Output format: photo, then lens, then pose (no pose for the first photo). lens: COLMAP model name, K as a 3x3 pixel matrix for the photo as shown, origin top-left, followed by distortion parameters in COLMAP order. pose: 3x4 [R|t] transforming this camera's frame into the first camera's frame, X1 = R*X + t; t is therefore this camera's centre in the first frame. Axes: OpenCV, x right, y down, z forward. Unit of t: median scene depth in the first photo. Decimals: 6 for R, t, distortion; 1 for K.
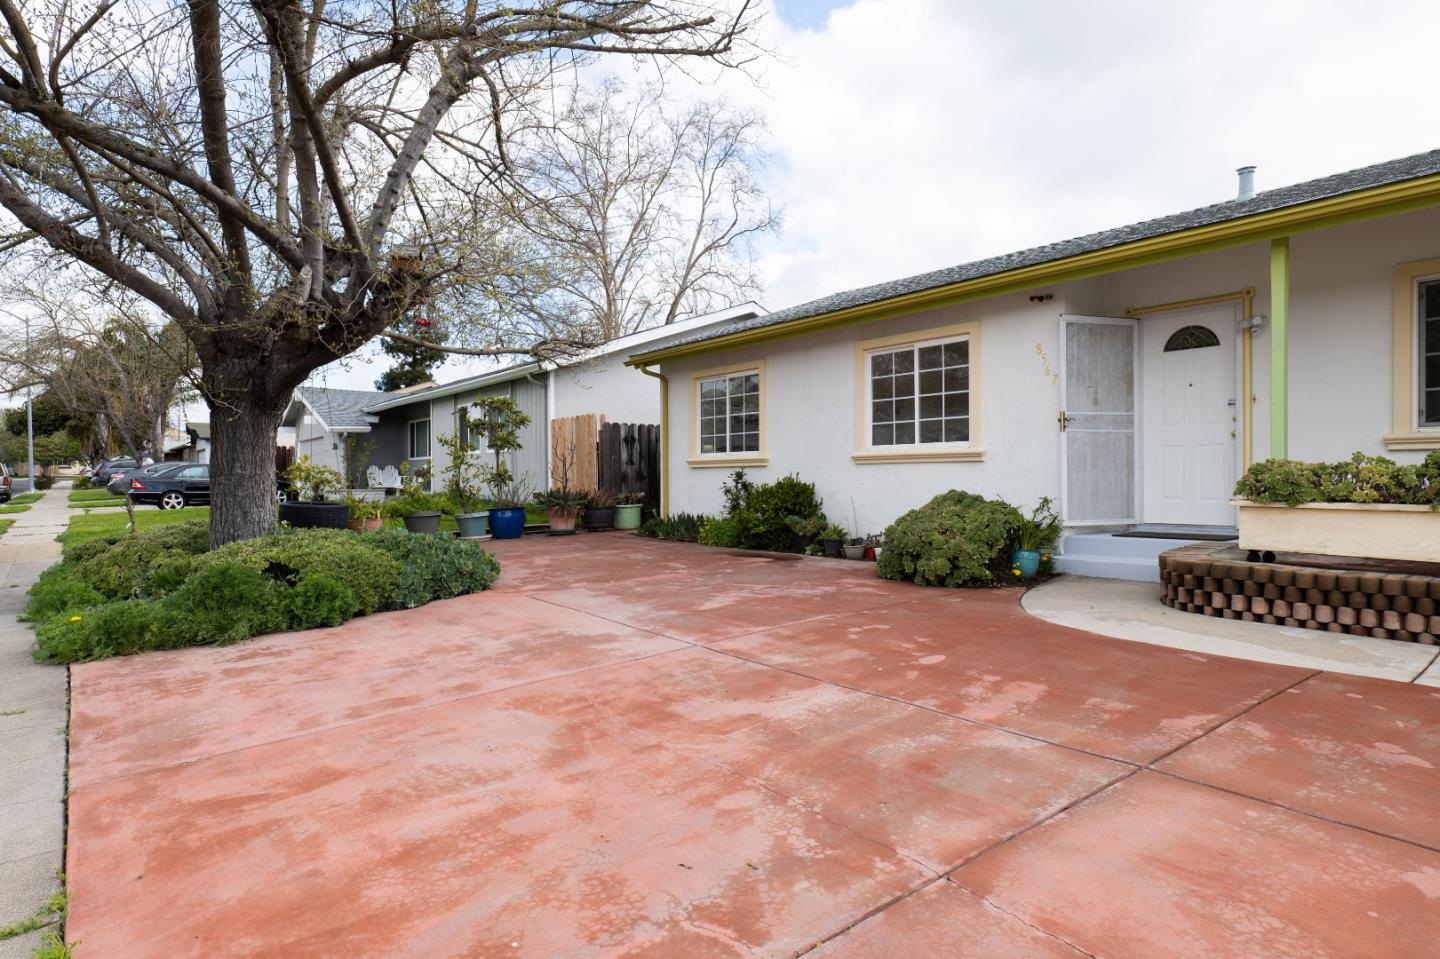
lens RADIAL K [[840.6, 0, 724.6], [0, 840.6, 481.2], [0, 0, 1]] dist [-0.032156, 0.006708]
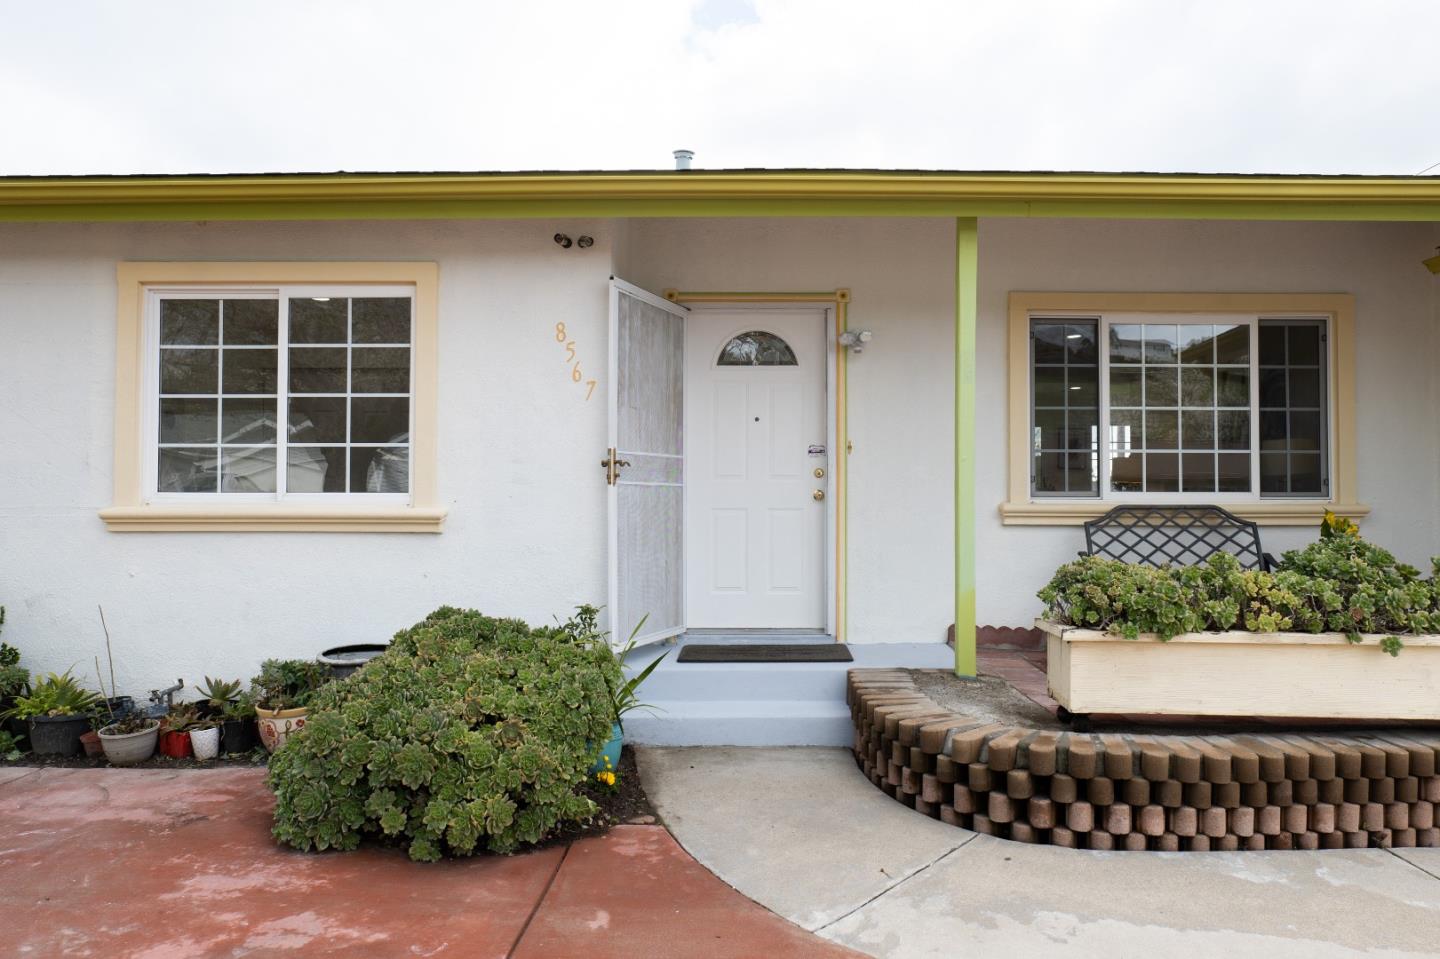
lens RADIAL K [[877.9, 0, 717.4], [0, 877.9, 483.7], [0, 0, 1]] dist [-0.018570, 0.010913]
pose [[0.617225, 0.023183, 0.786445, -0.012473], [-0.002800, 0.999624, -0.027270, -0.039062], [-0.786782, 0.014629, 0.617058, 0.517248]]
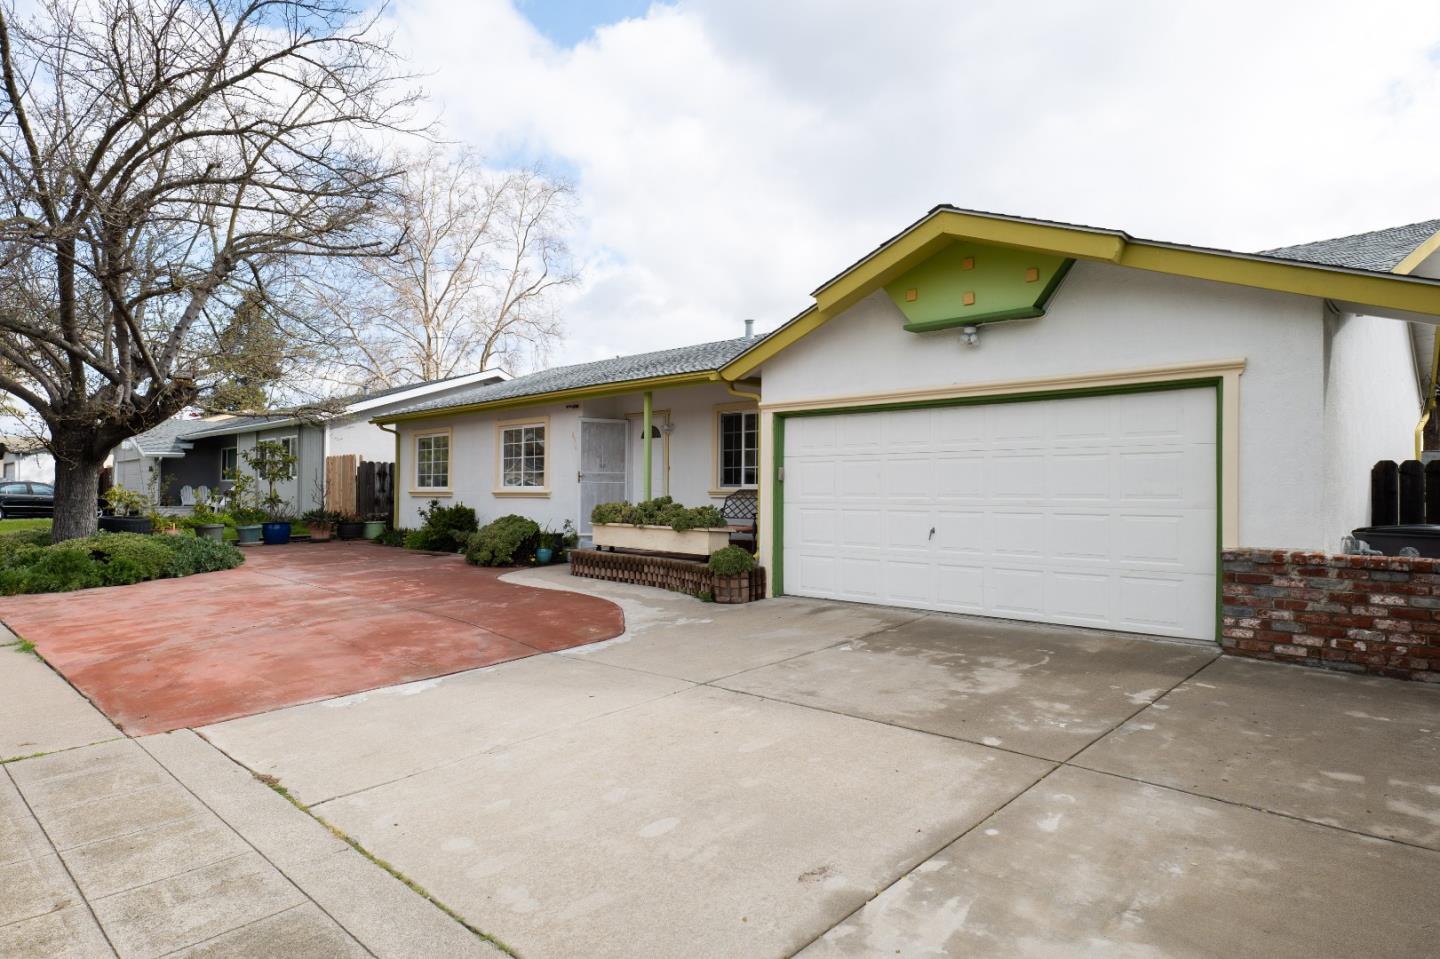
lens RADIAL K [[877.9, 0, 743.1], [0, 877.9, 477.8], [0, 0, 1]] dist [-0.018570, 0.010913]
pose [[0.988645, 0.019153, 0.149046, 0.422307], [-0.015126, 0.999491, -0.028103, -0.020058], [-0.149508, 0.025530, 0.988431, -0.813031]]
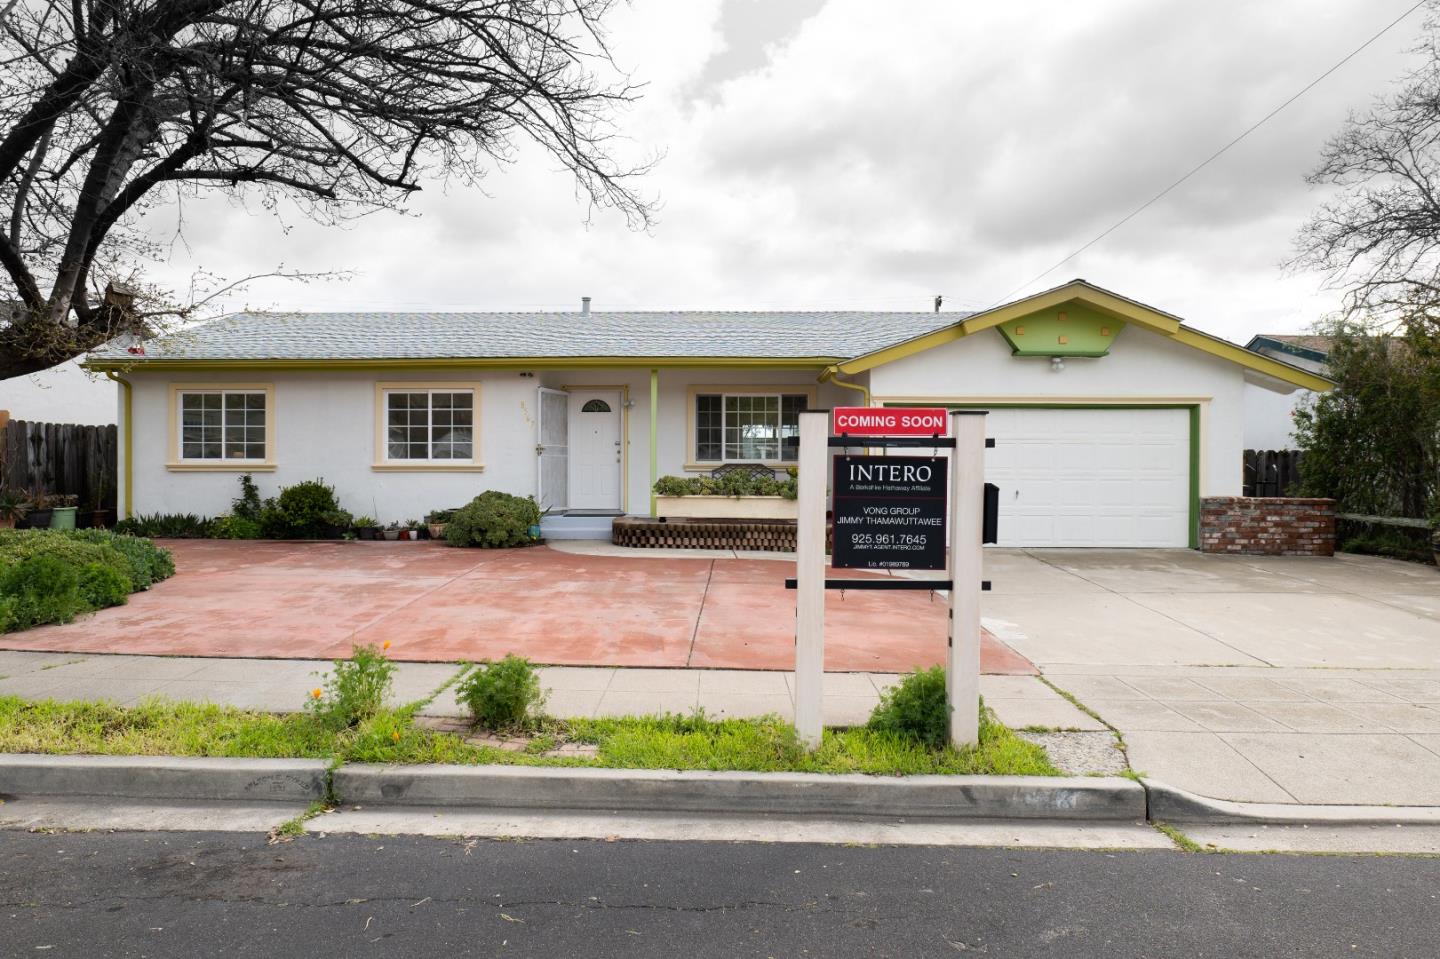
lens RADIAL K [[877.9, 0, 717.1], [0, 877.9, 477.6], [0, 0, 1]] dist [-0.018570, 0.010913]
pose [[0.606961, 0.006123, 0.794708, -0.710592], [-0.003835, 0.999981, -0.004775, -0.007088], [-0.794722, -0.000150, 0.606973, -0.334824]]
